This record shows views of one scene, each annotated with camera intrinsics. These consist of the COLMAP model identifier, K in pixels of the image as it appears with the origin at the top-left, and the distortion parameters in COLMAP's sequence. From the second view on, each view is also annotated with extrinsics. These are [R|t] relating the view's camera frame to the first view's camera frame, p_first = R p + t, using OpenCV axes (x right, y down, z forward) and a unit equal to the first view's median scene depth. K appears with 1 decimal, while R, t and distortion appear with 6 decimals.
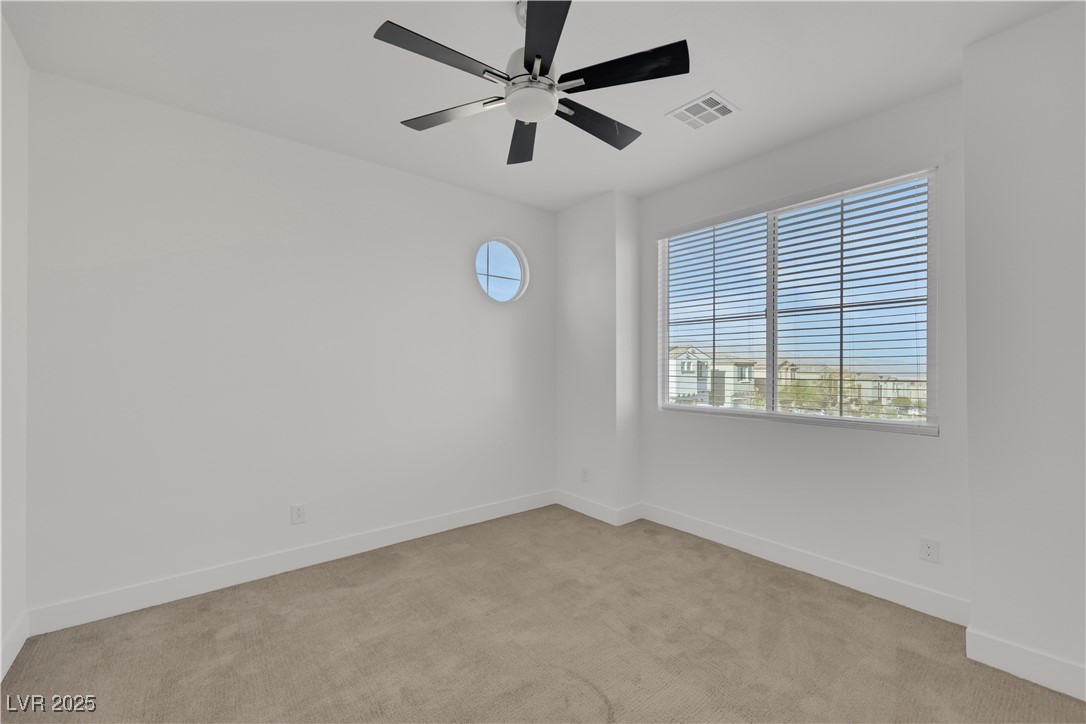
lens RADIAL K [[452.6, 0, 545.1], [0, 452.6, 365.8], [0, 0, 1]] dist [0.001224, 0.000163]
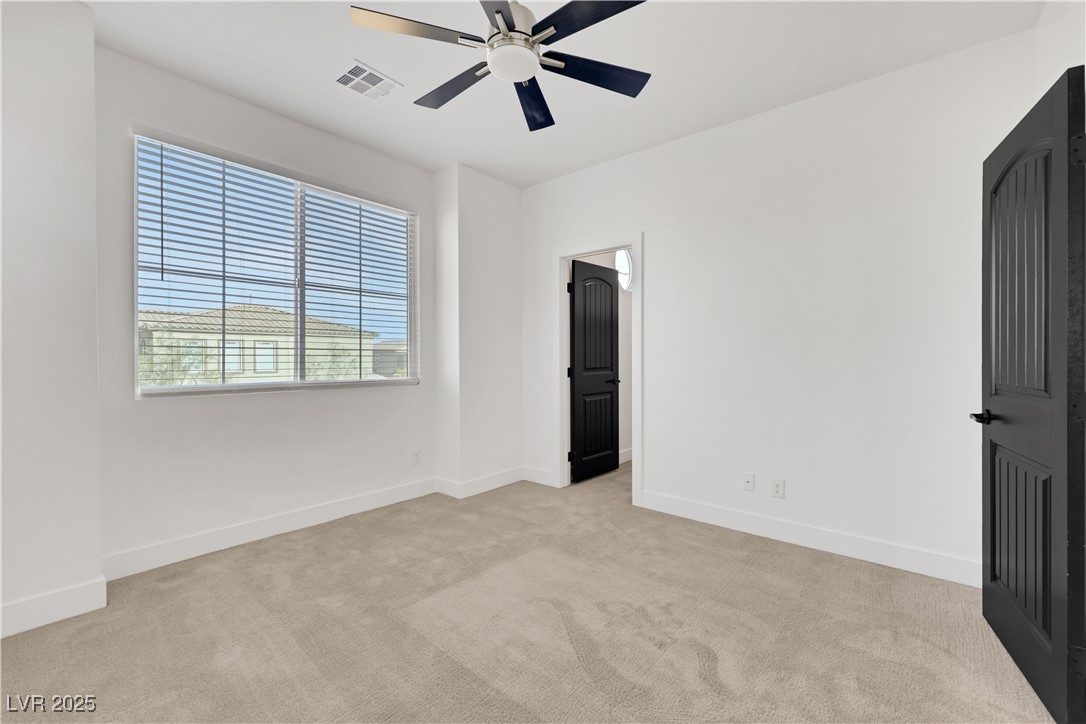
lens RADIAL K [[452.6, 0, 545.6], [0, 452.6, 356.4], [0, 0, 1]] dist [0.001224, 0.000163]
pose [[-0.197863, -0.007715, 0.980199, -0.613305], [-0.008517, 0.999945, 0.006151, 0.034553], [-0.980193, -0.007131, -0.197918, 0.683573]]
